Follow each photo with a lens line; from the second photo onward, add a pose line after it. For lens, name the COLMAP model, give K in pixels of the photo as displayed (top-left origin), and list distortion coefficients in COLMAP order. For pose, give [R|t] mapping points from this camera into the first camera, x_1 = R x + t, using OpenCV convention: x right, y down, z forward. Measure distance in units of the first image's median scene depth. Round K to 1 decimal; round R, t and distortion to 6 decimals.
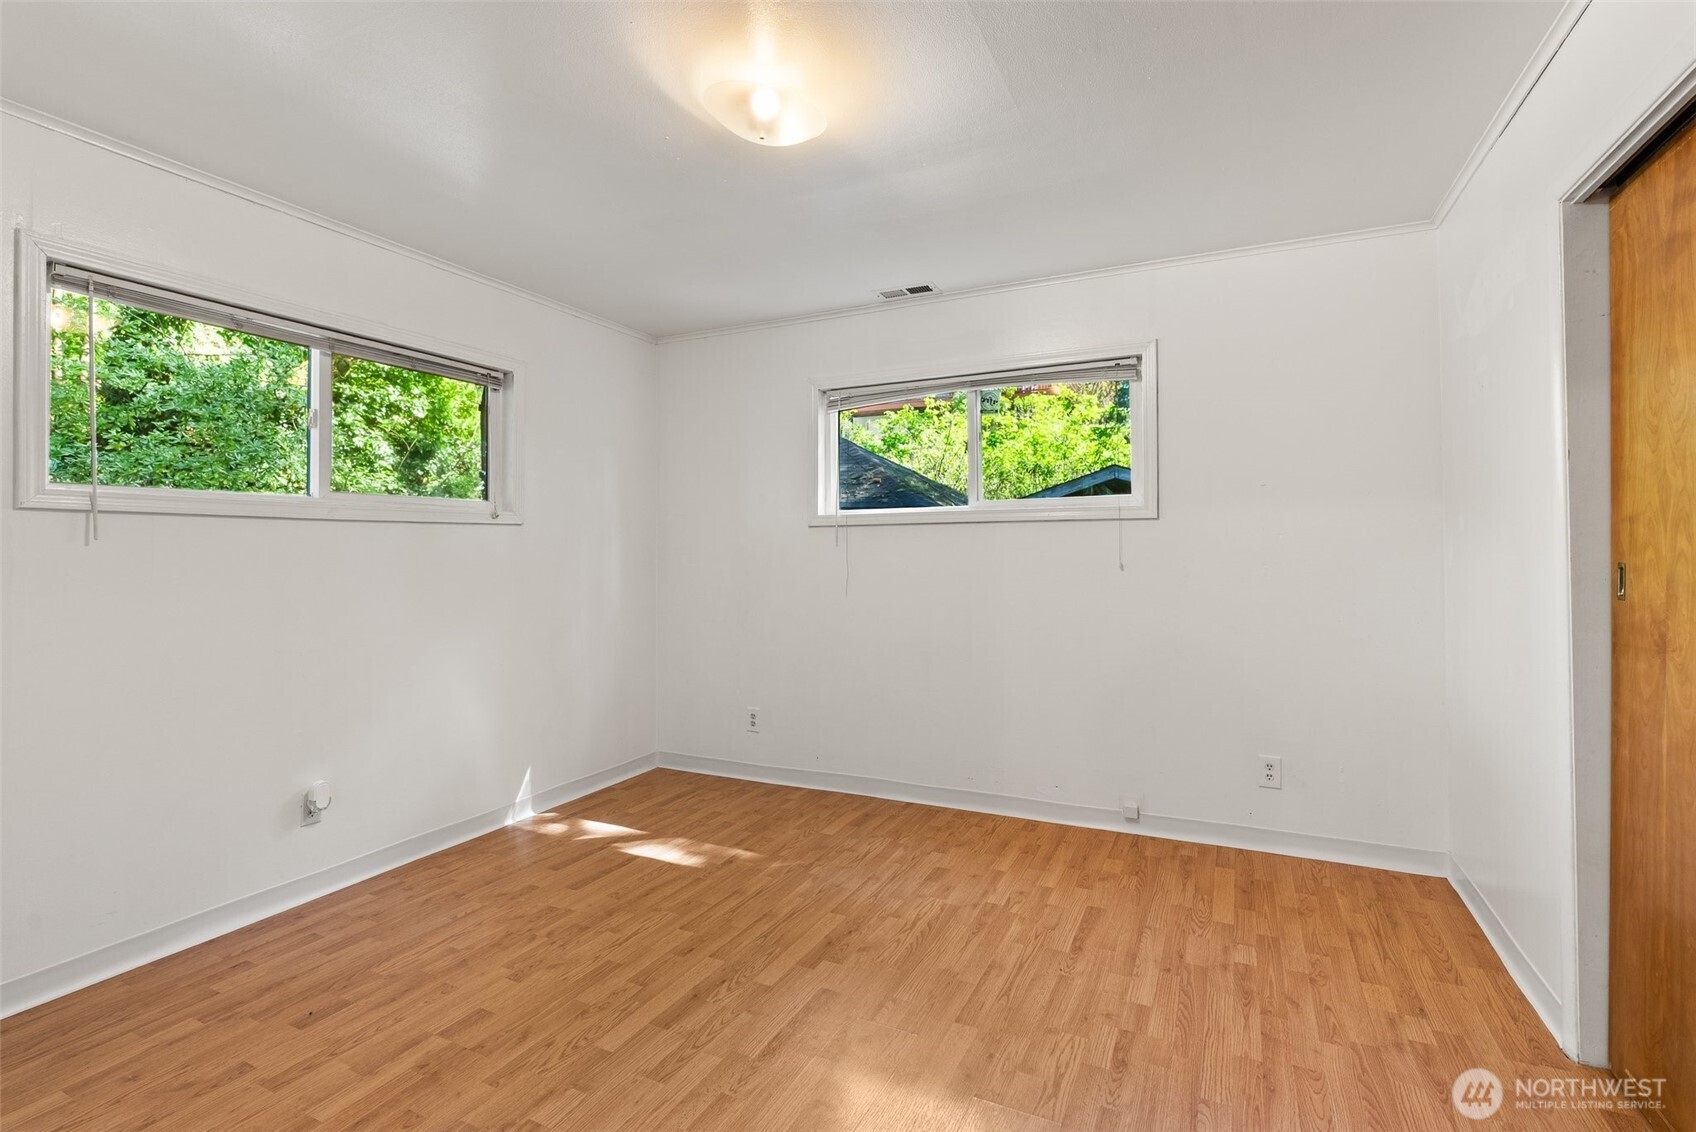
lens RADIAL K [[773.9, 0, 852.8], [0, 773.9, 558.6], [0, 0, 1]] dist [-0.006154, 0.000759]
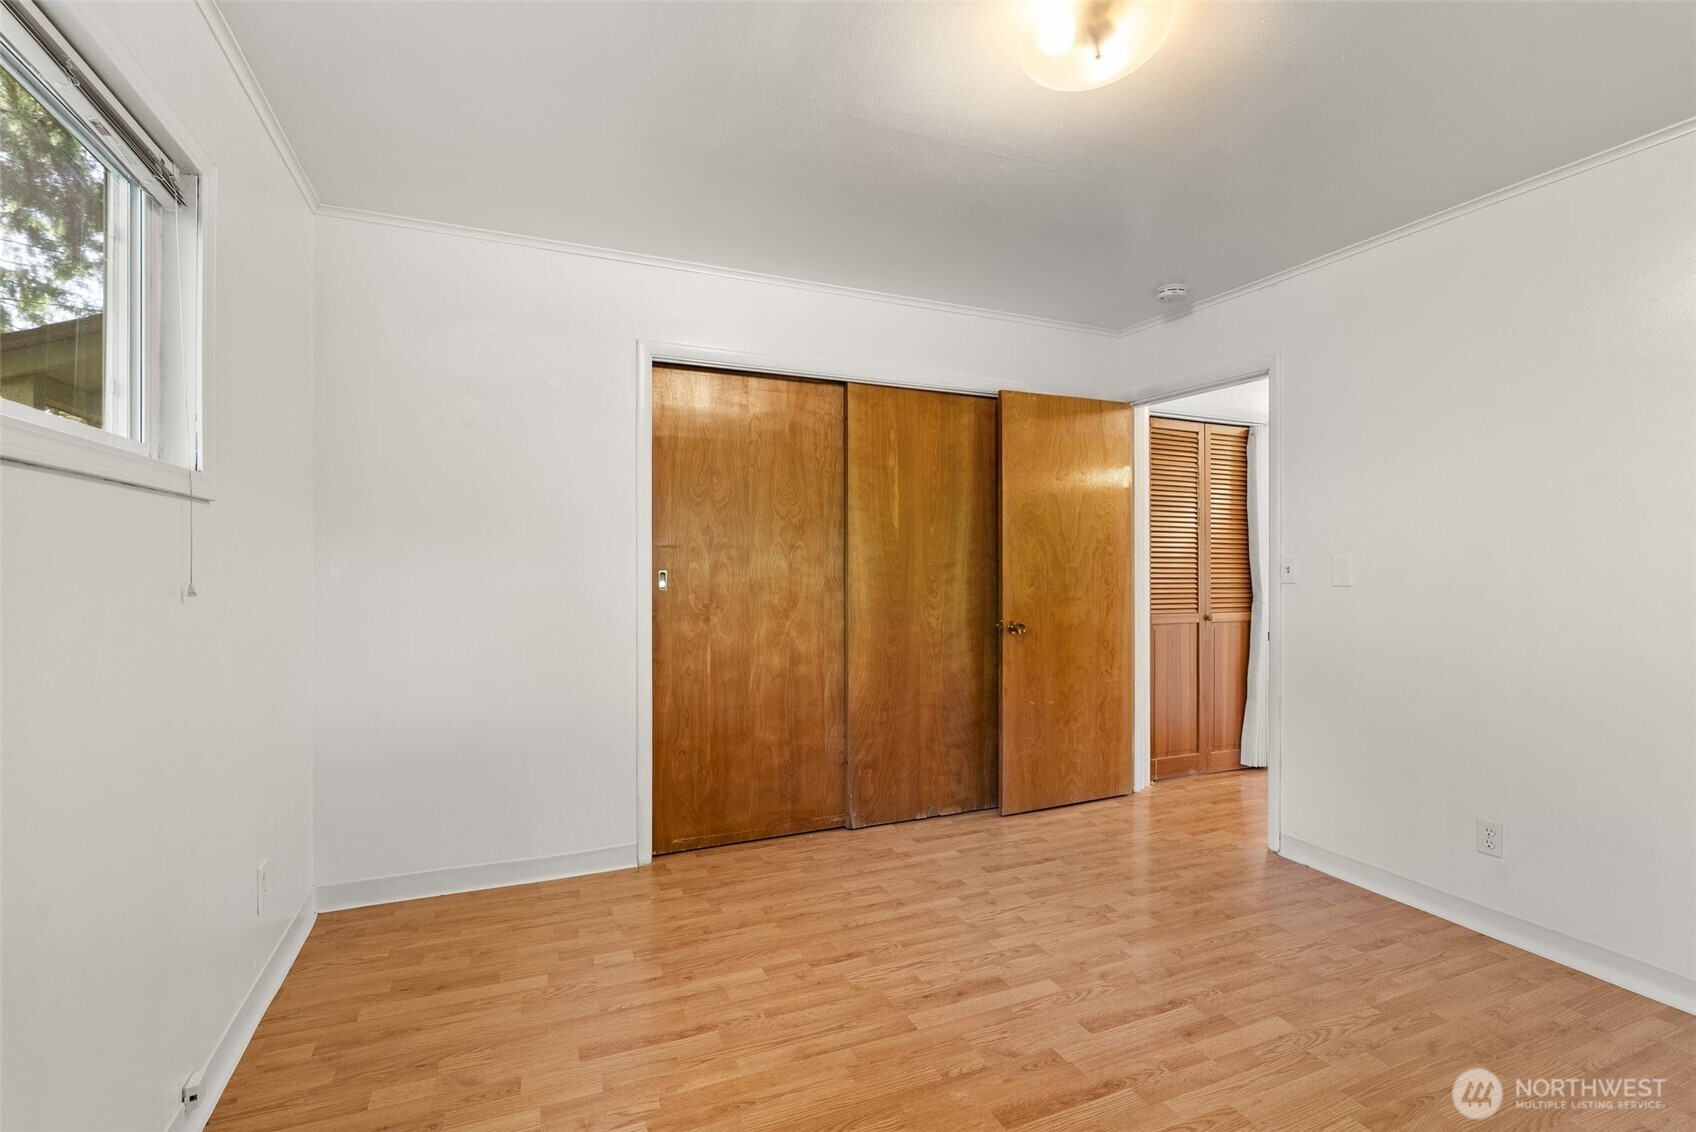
lens RADIAL K [[773.9, 0, 845.3], [0, 773.9, 563.7], [0, 0, 1]] dist [-0.006154, 0.000759]
pose [[-0.757074, 0.000957, 0.653328, -0.384481], [0.006527, 0.999960, 0.006099, -0.012121], [-0.653296, 0.008881, -0.757050, 1.535384]]
